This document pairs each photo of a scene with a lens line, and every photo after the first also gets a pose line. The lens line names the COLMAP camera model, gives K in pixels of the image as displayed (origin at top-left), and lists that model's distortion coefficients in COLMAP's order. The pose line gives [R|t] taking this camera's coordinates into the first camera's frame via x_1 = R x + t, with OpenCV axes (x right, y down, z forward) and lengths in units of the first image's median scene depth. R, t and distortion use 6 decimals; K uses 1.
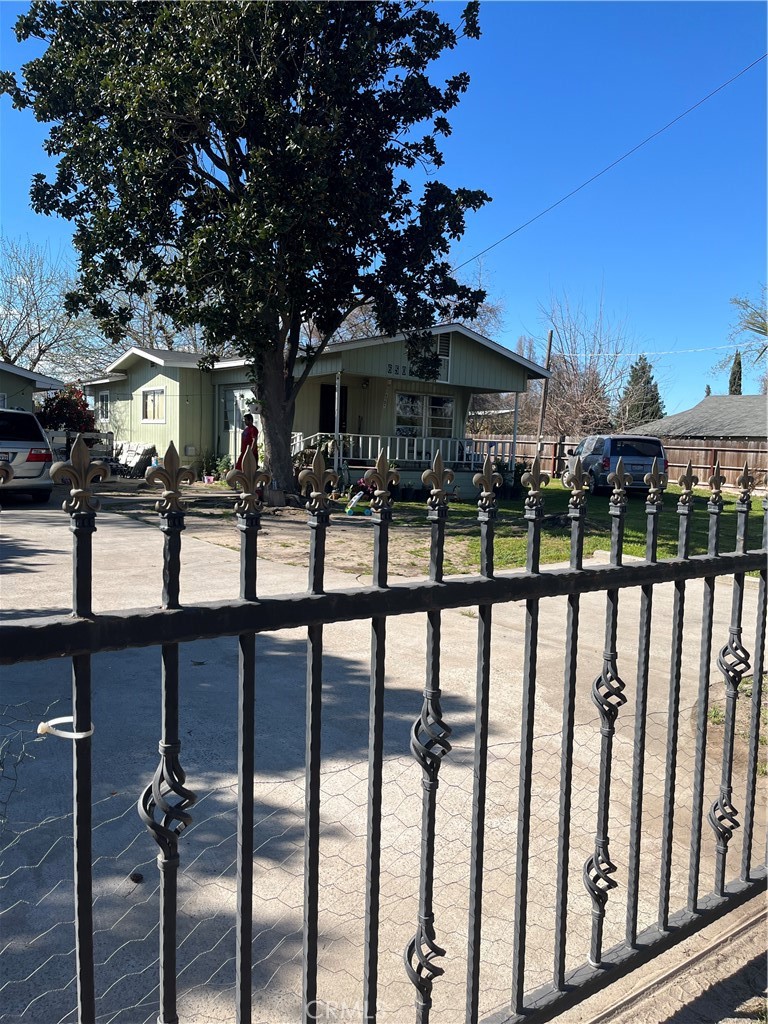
lens RADIAL K [[765.9, 0, 385.8], [0, 765.9, 511.4], [0, 0, 1]] dist [0.053094, -0.087321]
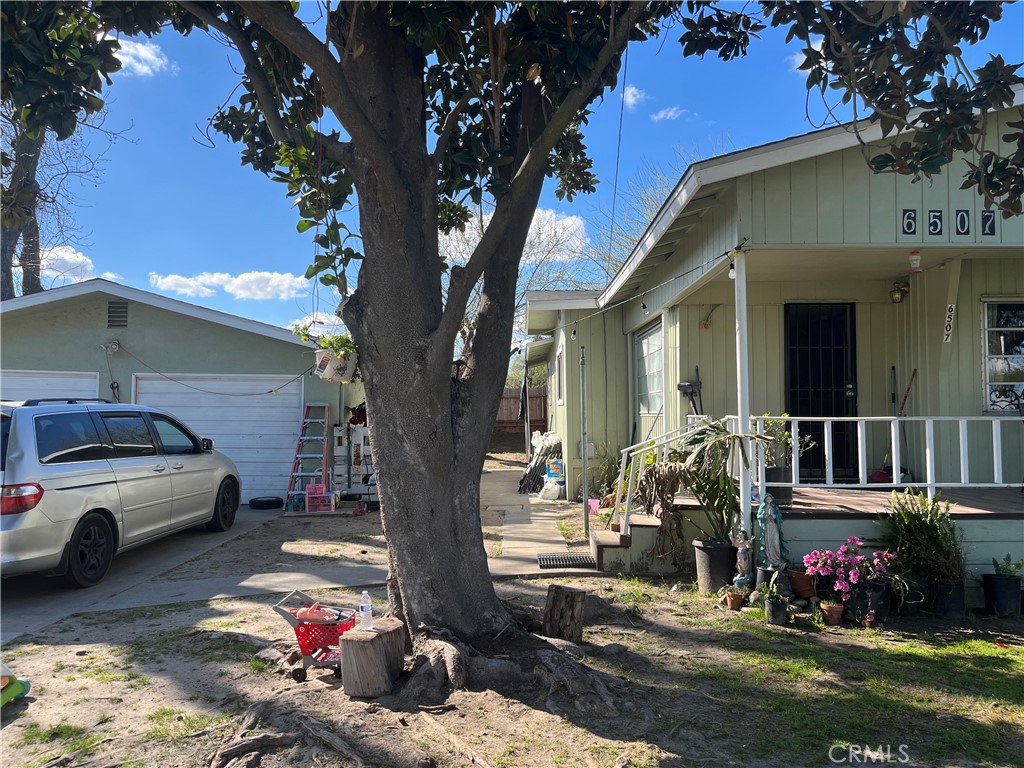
lens RADIAL K [[765.9, 0, 514.7], [0, 765.9, 382.8], [0, 0, 1]] dist [0.053094, -0.087321]
pose [[0.791460, -0.063926, -0.607868, 0.058787], [-0.016559, 0.991908, -0.125873, -0.057293], [0.610996, 0.109689, 0.783998, 0.526578]]
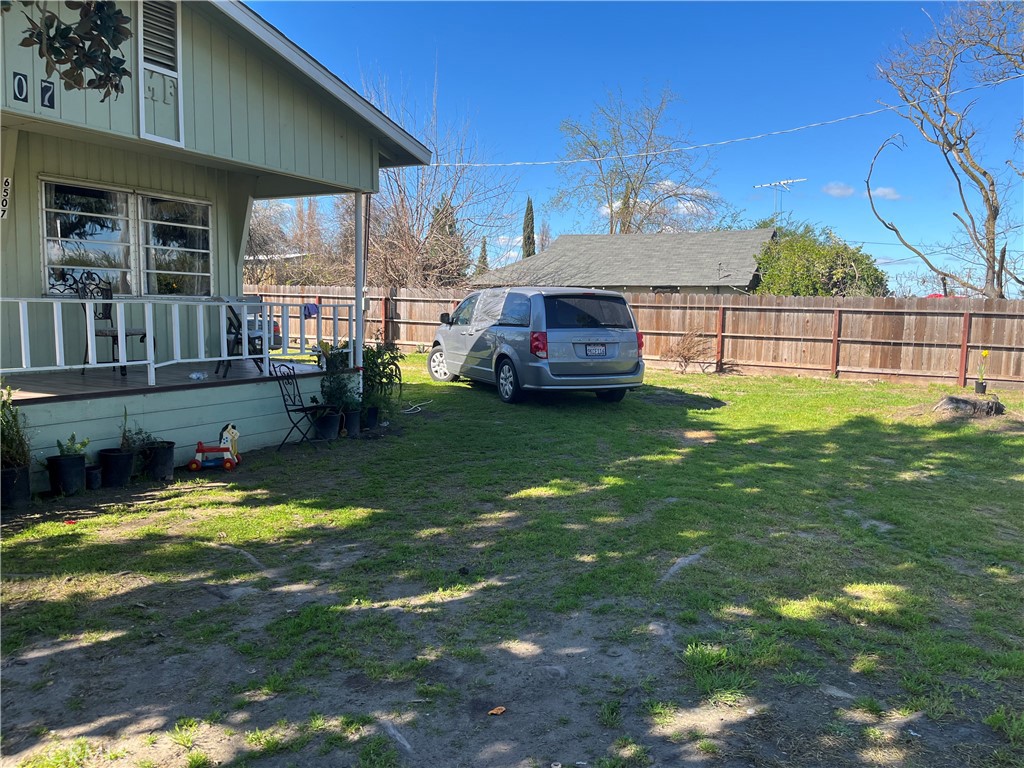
lens RADIAL K [[765.9, 0, 520.6], [0, 765.9, 391.8], [0, 0, 1]] dist [0.053094, -0.087321]
pose [[0.902339, -0.067744, 0.425670, 0.055776], [0.050745, 0.997400, 0.051164, -0.055583], [-0.428029, -0.024567, 0.903431, 0.532874]]
